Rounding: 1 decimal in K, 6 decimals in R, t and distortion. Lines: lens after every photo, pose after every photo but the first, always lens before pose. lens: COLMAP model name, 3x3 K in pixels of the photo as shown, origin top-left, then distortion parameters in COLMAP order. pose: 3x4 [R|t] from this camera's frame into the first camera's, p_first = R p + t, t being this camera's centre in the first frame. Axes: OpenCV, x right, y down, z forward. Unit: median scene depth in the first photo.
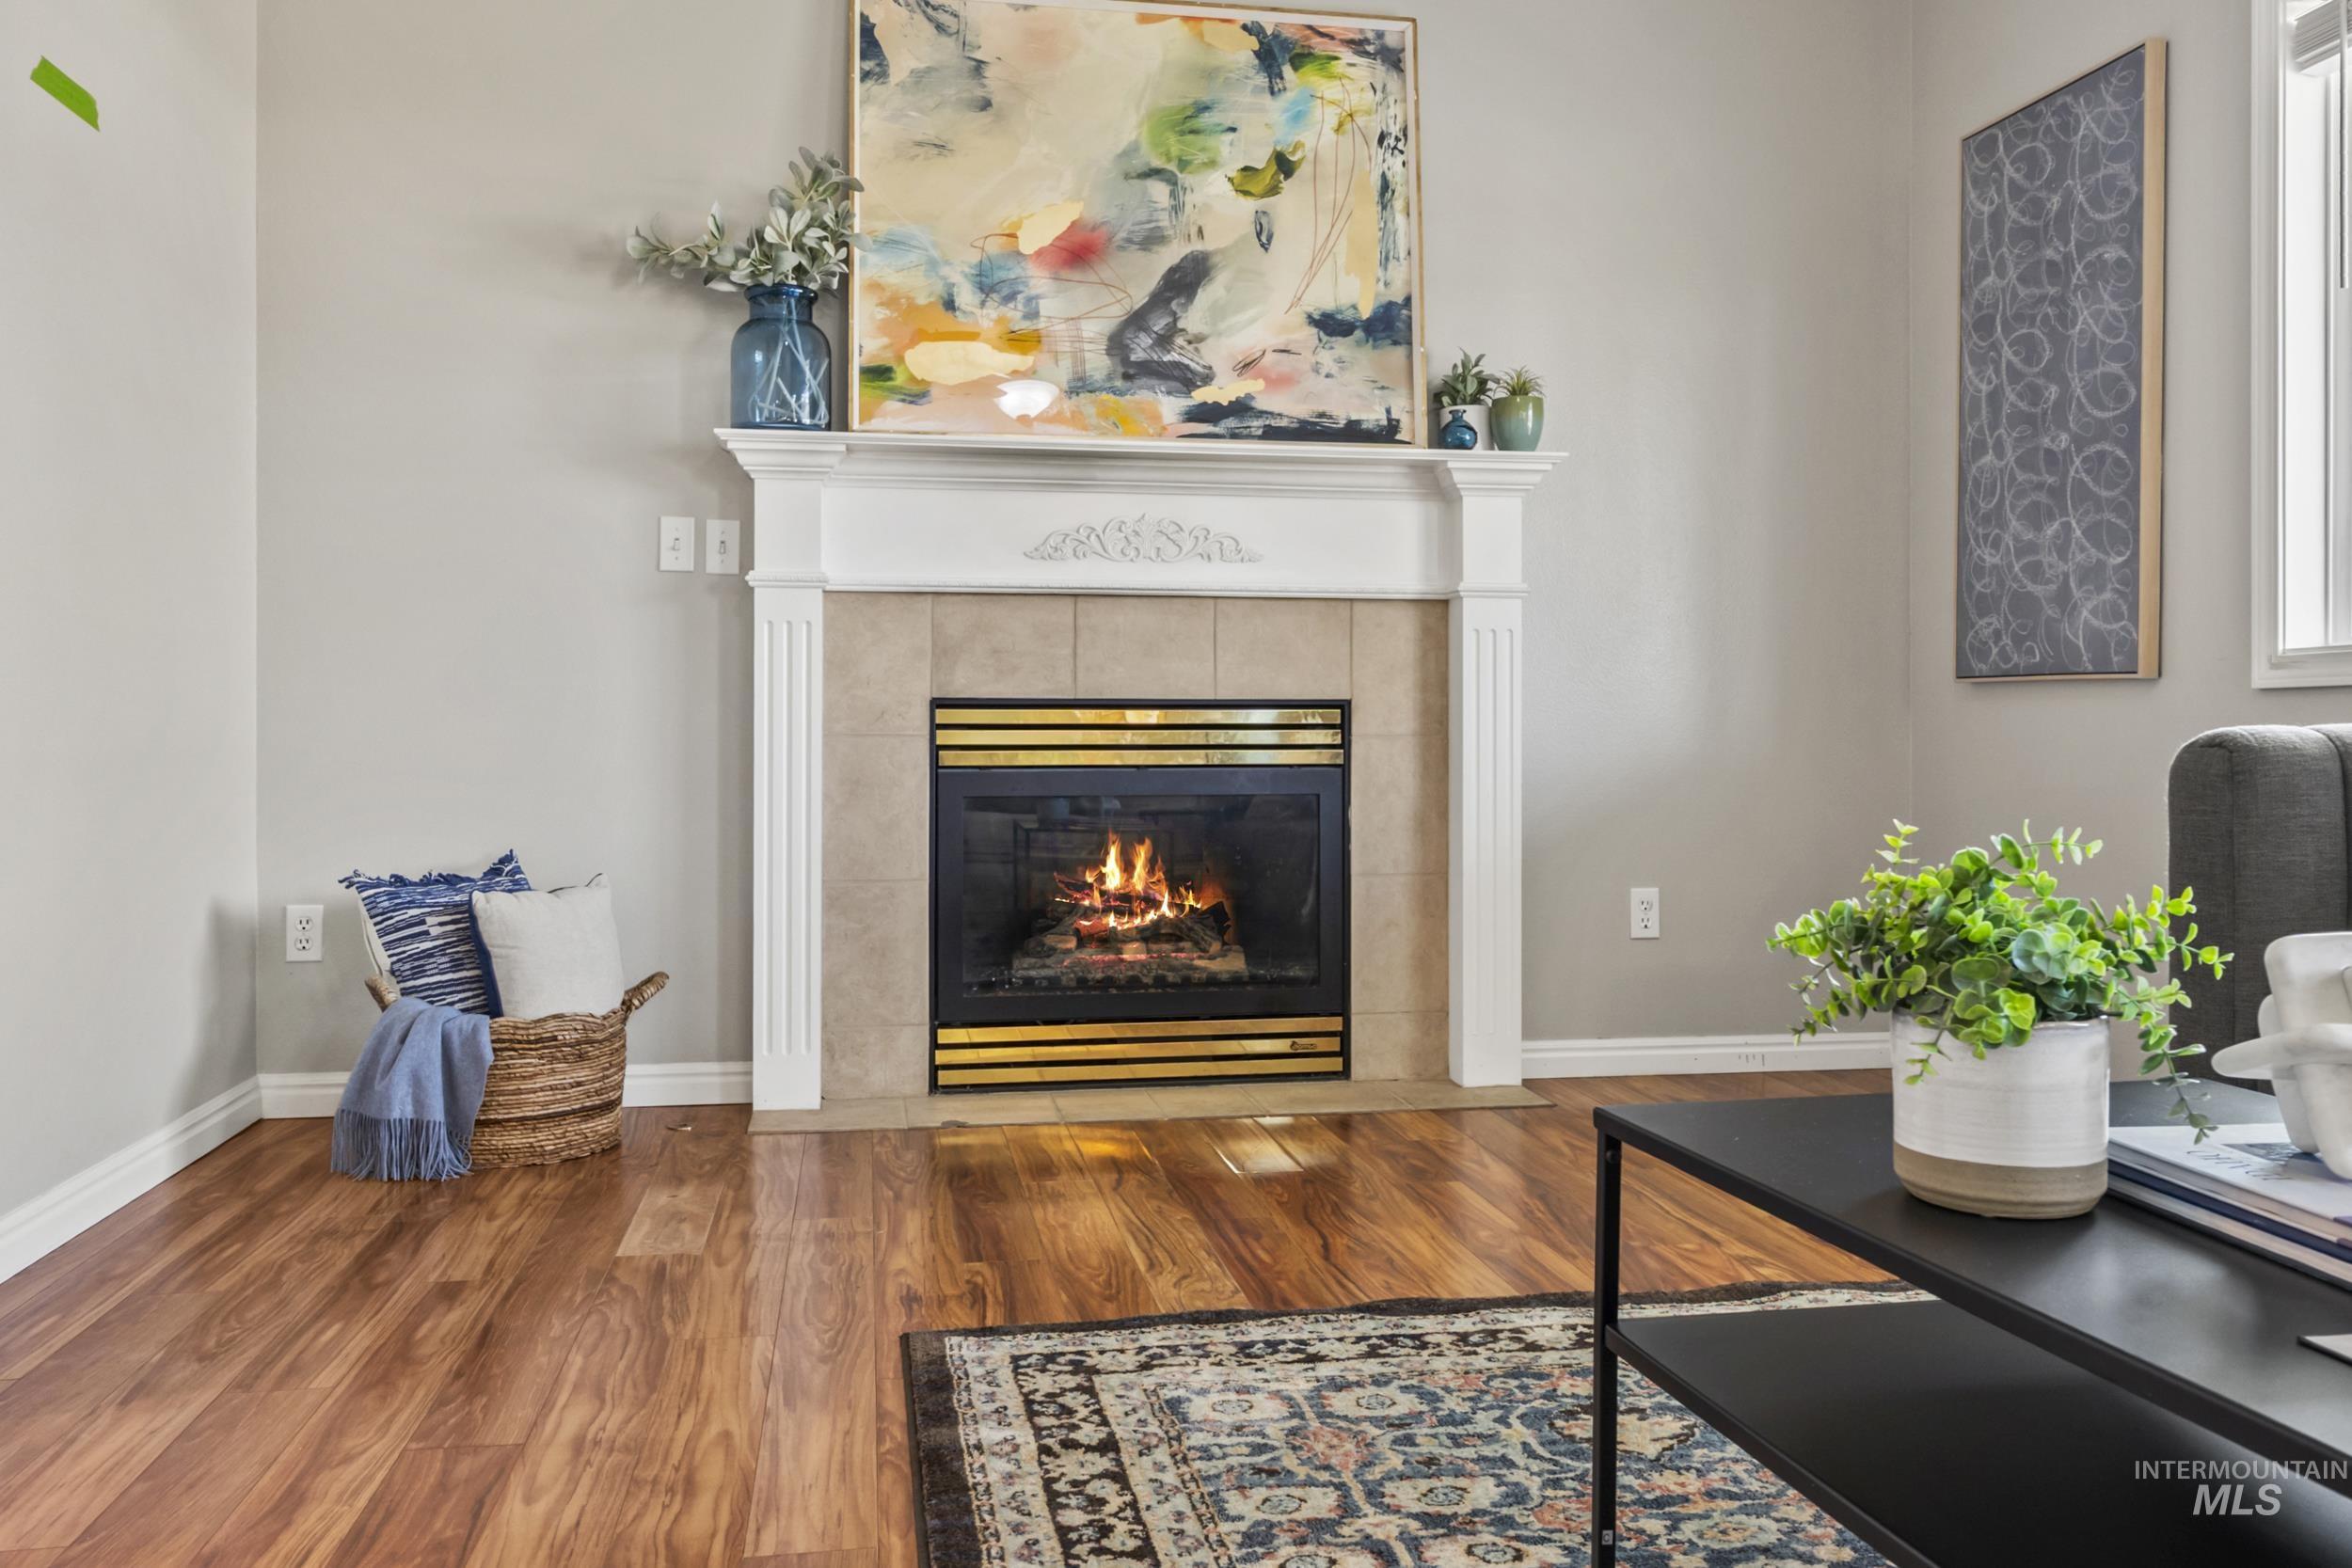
lens RADIAL K [[1817.5, 0, 1177.4], [0, 1817.5, 734.4], [0, 0, 1]] dist [0.002426, 0.006744]
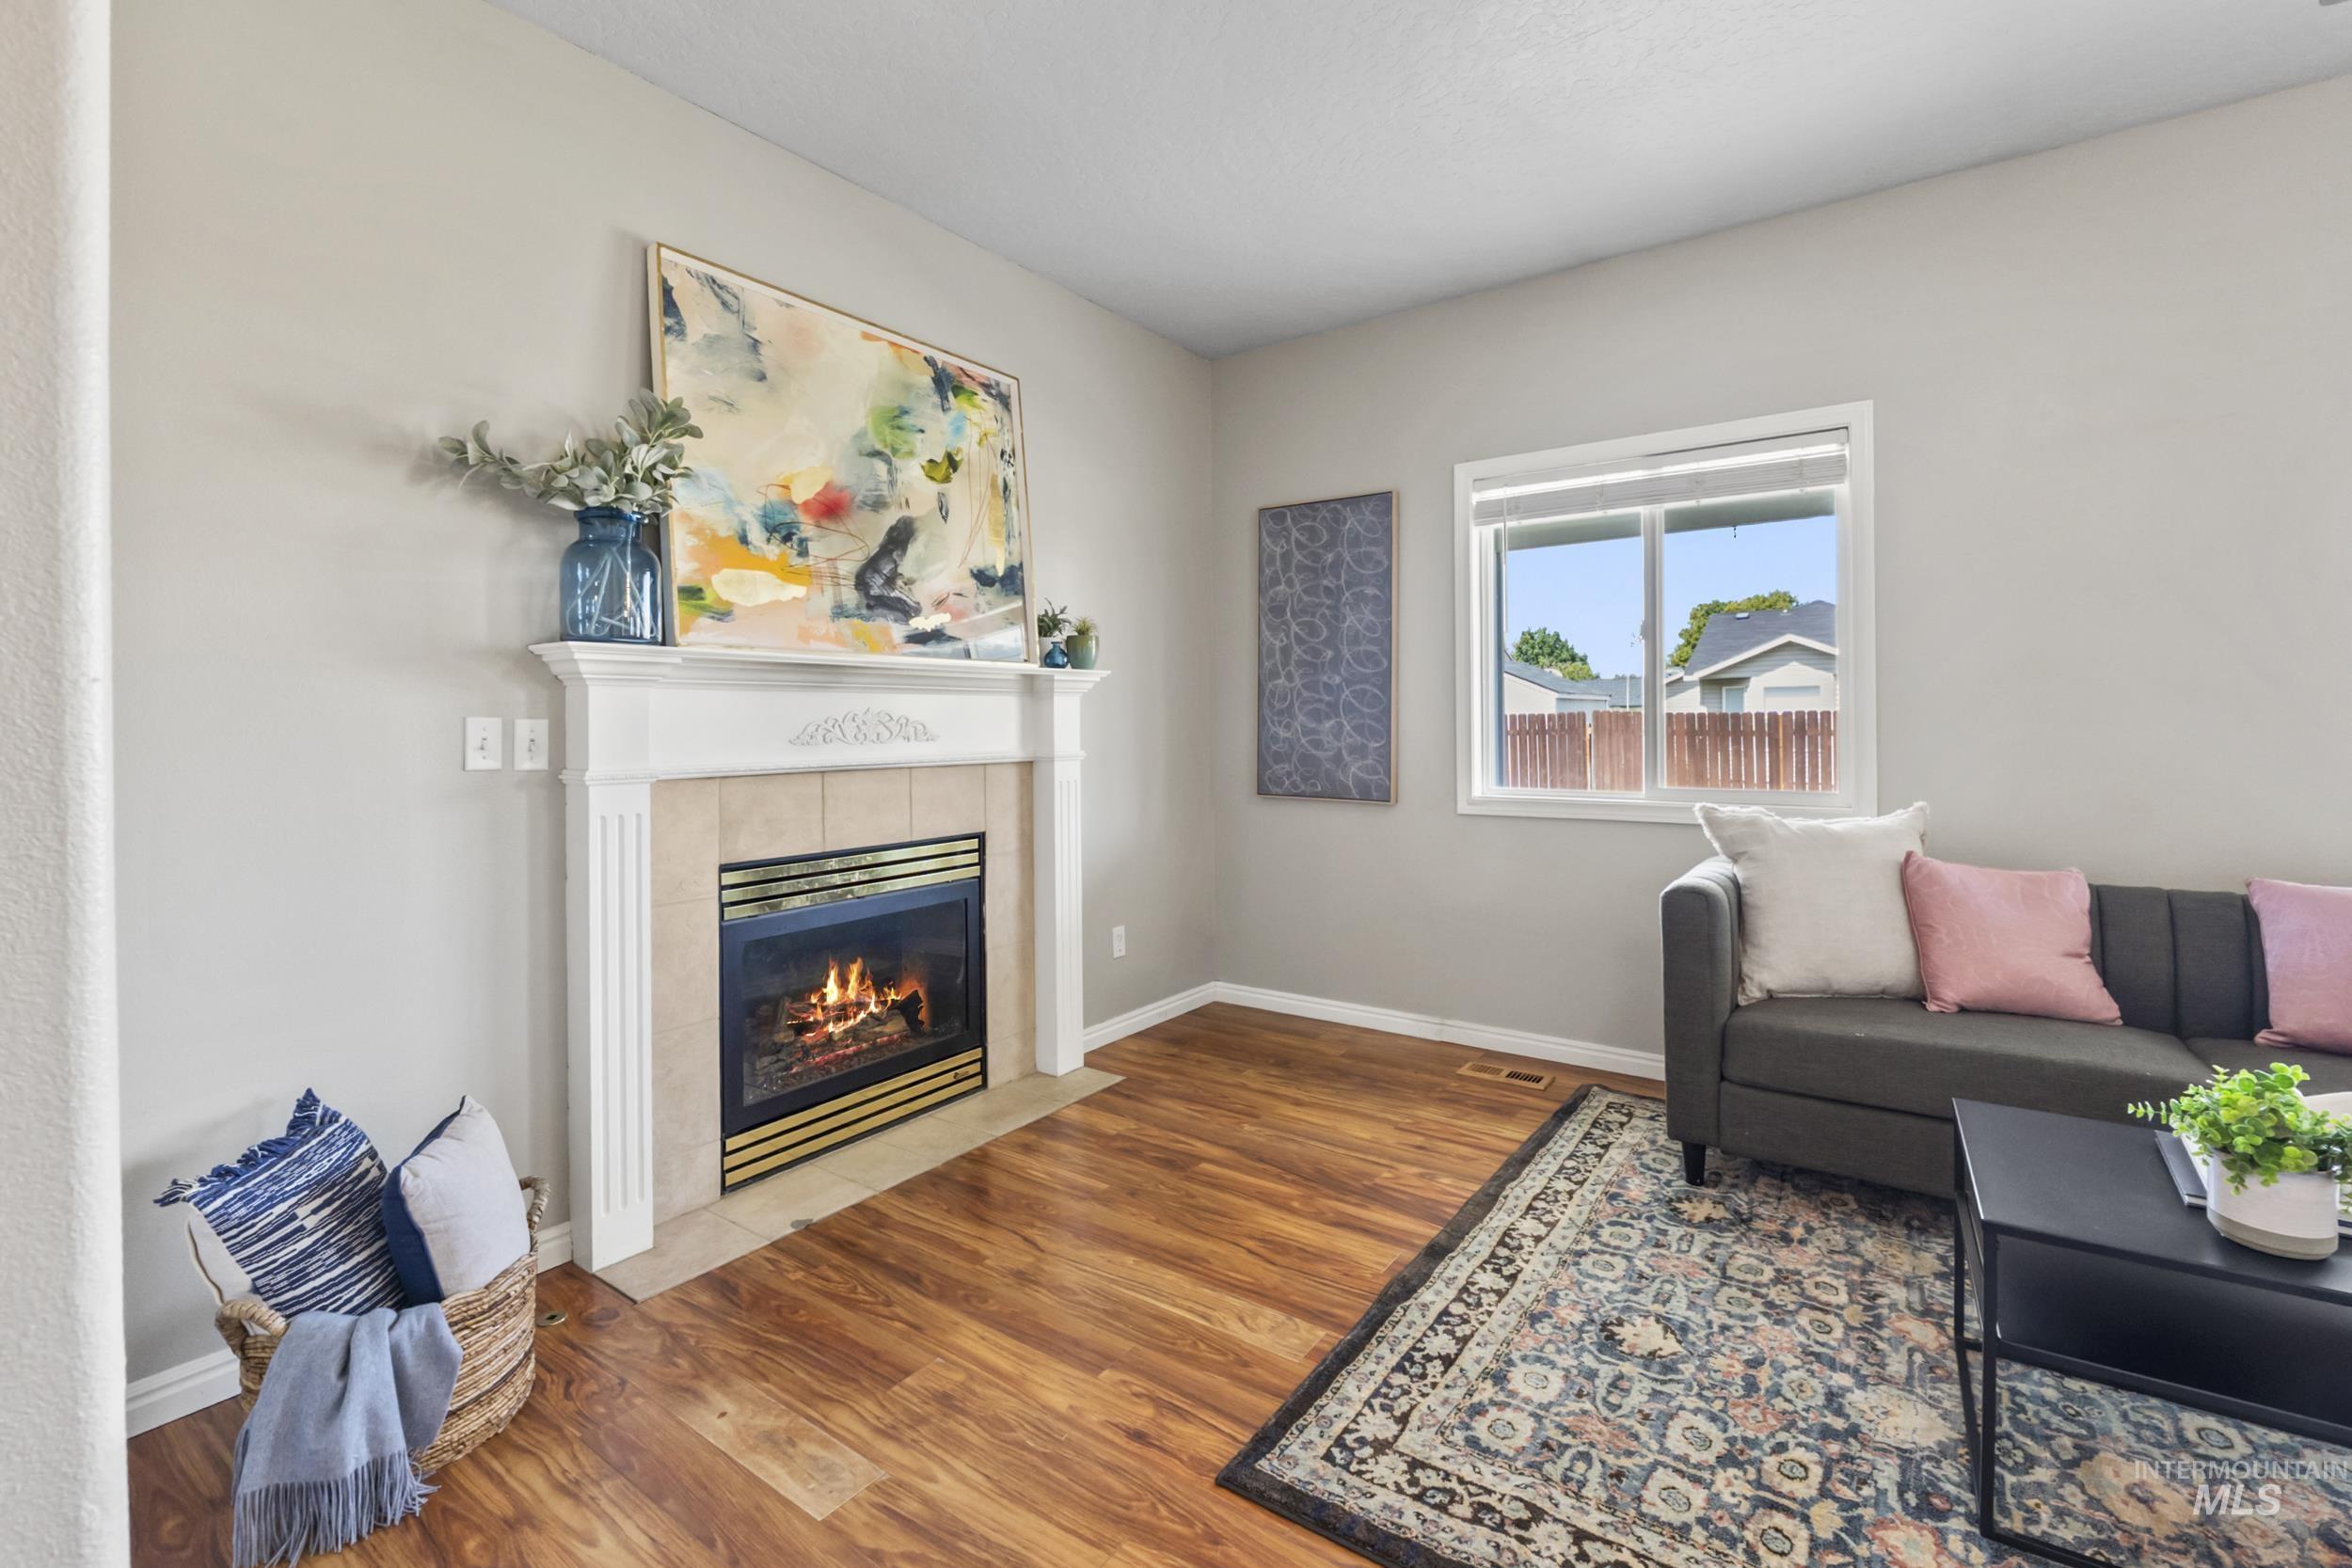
lens RADIAL K [[1026.8, 0, 1168.6], [0, 1026.8, 727.3], [0, 0, 1]] dist [-0.004668, -0.000304]
pose [[0.716206, -0.010893, 0.697804, -0.394826], [0.009881, 0.999936, 0.005468, -0.111573], [-0.697819, 0.002979, 0.716268, 0.315255]]
